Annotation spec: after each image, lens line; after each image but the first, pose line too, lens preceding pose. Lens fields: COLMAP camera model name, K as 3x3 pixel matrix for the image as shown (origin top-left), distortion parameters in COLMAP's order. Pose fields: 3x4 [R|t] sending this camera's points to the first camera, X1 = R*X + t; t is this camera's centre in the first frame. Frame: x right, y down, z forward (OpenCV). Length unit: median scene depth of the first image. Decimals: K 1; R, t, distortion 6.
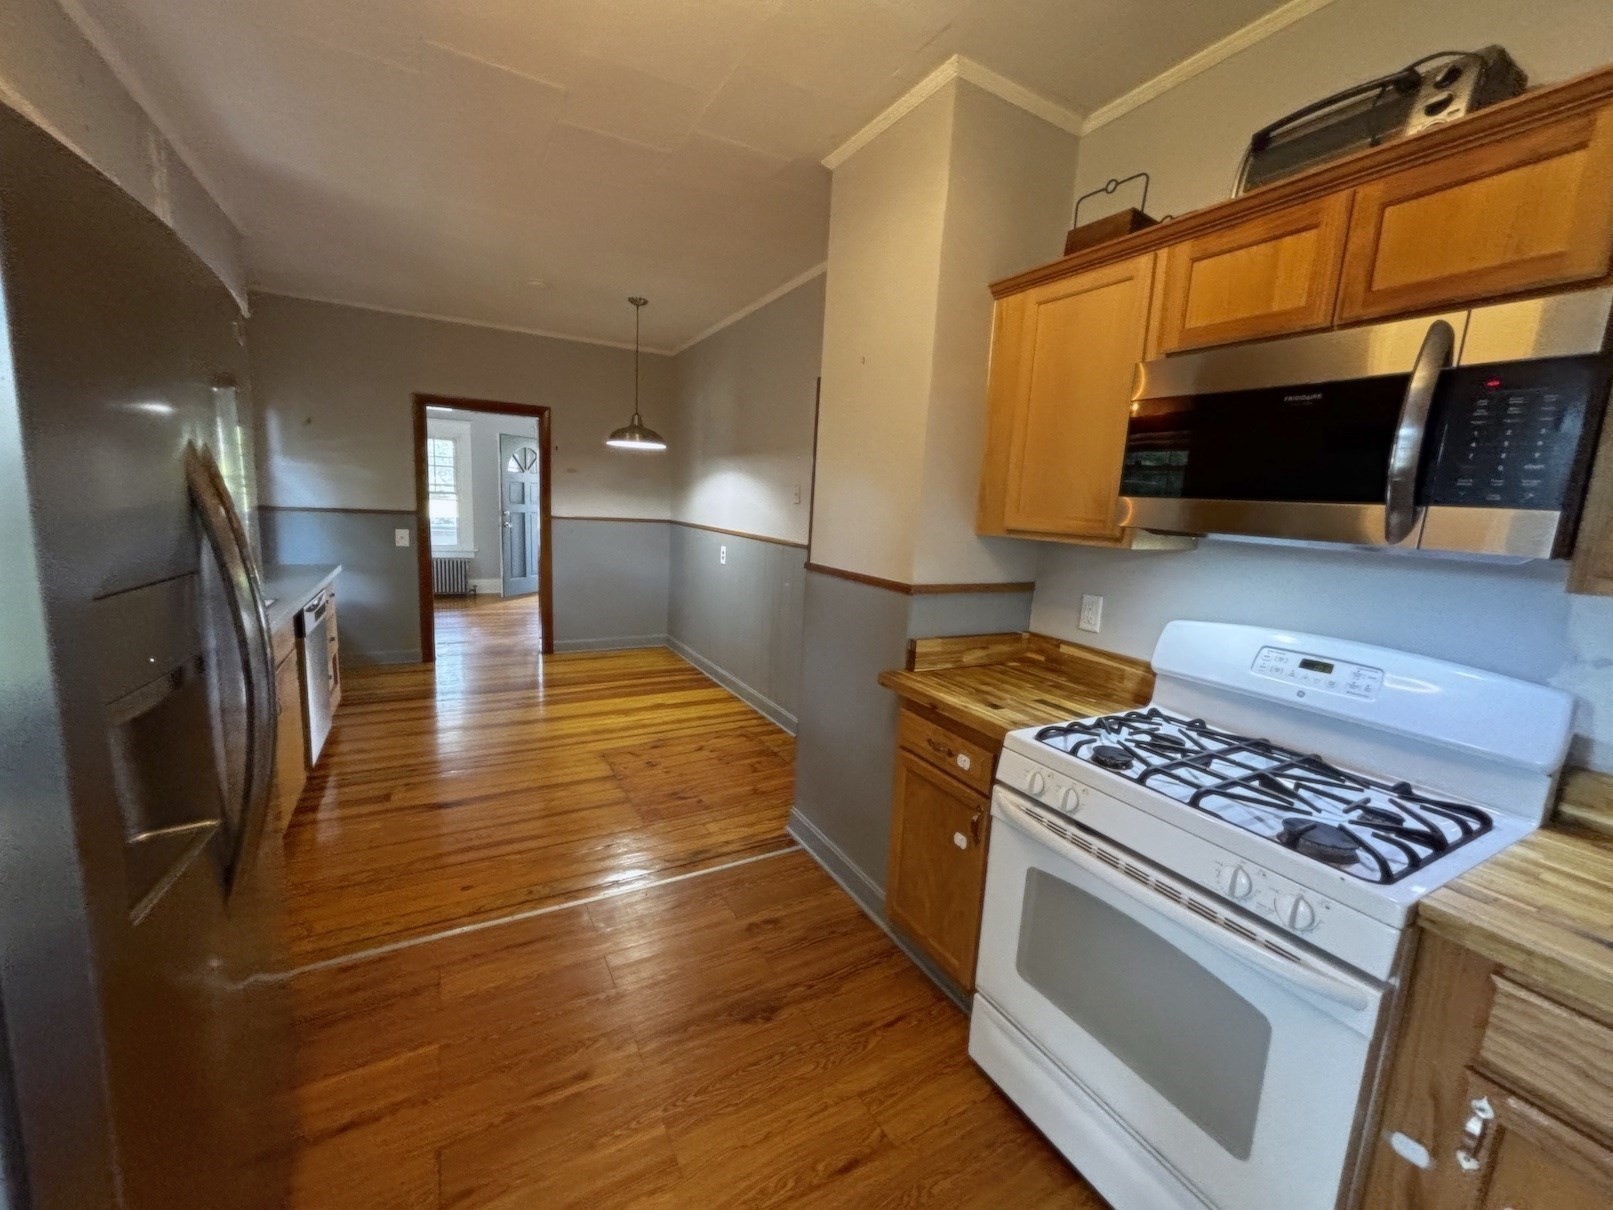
lens RADIAL K [[648.9, 0, 806.8], [0, 648.9, 601.3], [0, 0, 1]] dist [0.010925, 0.000456]
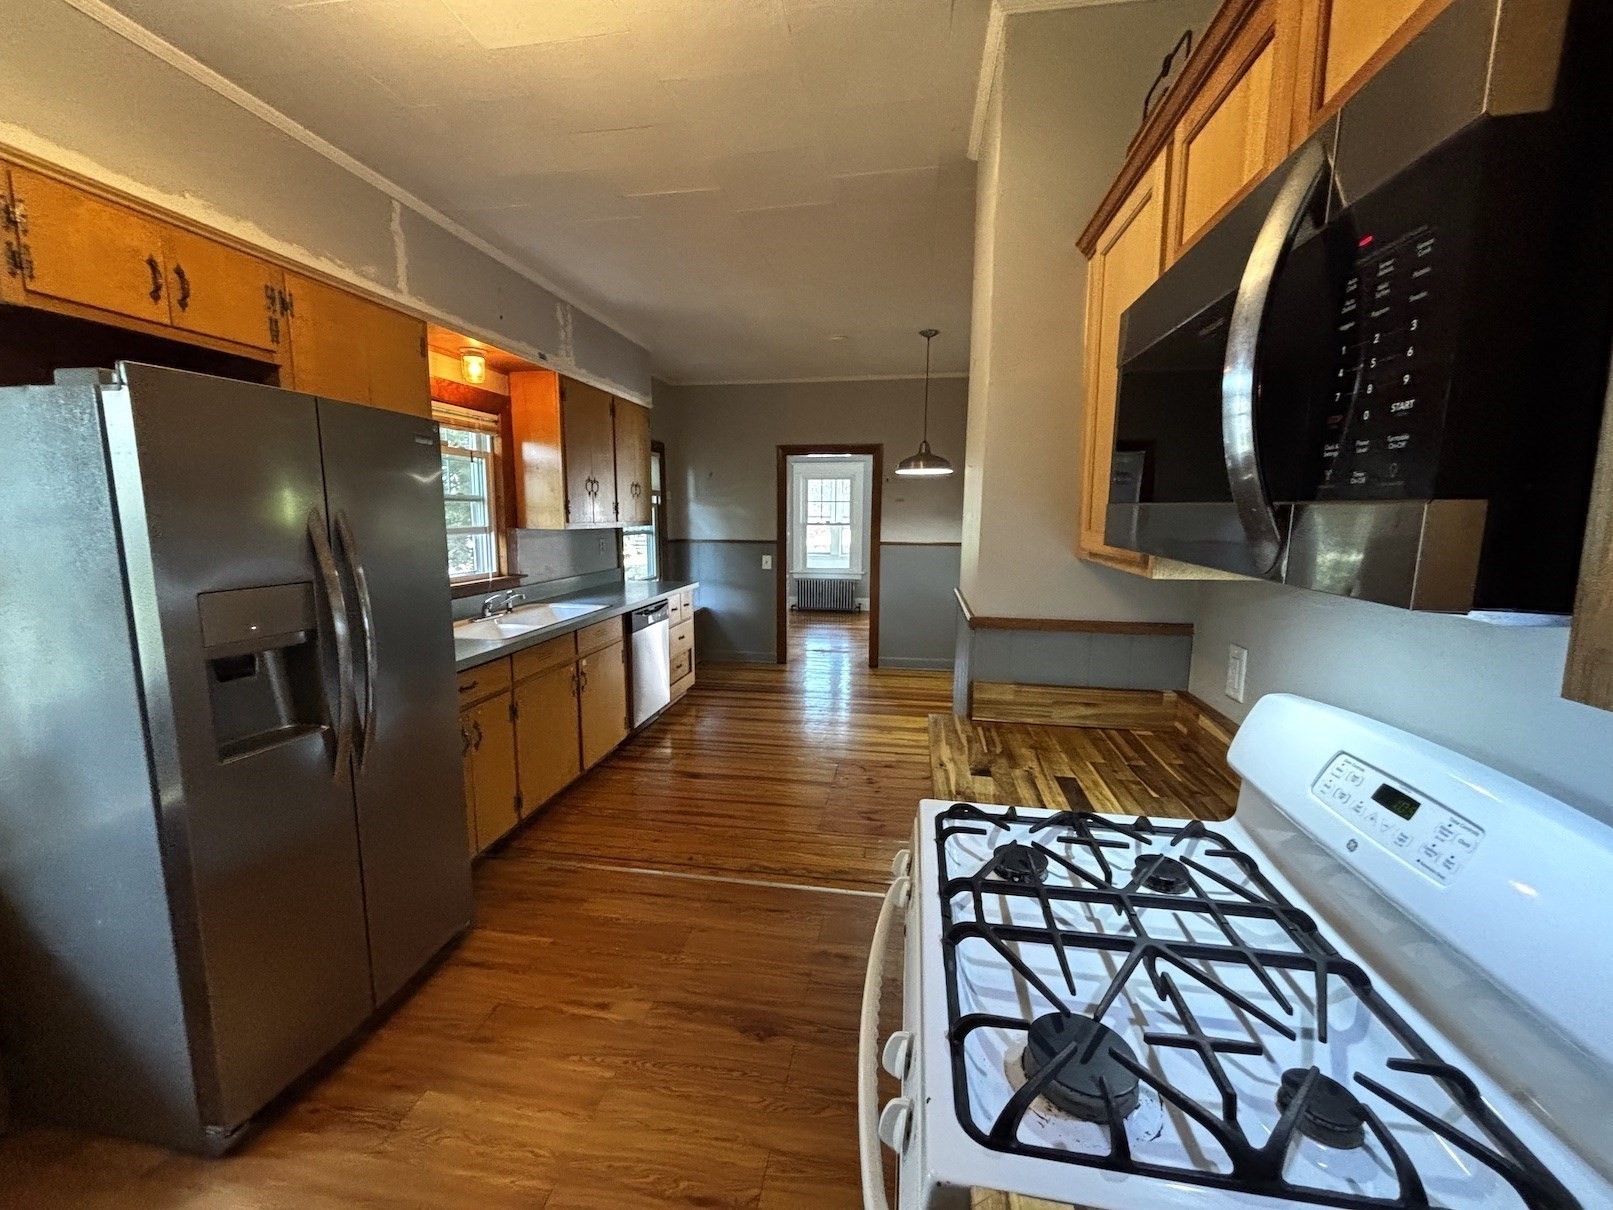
lens RADIAL K [[648.9, 0, 806.9], [0, 648.9, 604.3], [0, 0, 1]] dist [0.010925, 0.000456]
pose [[0.783000, 0.040021, -0.620733, 0.472414], [-0.059770, 0.998151, -0.011040, -0.017537], [0.619144, 0.045745, 0.783944, 0.177433]]
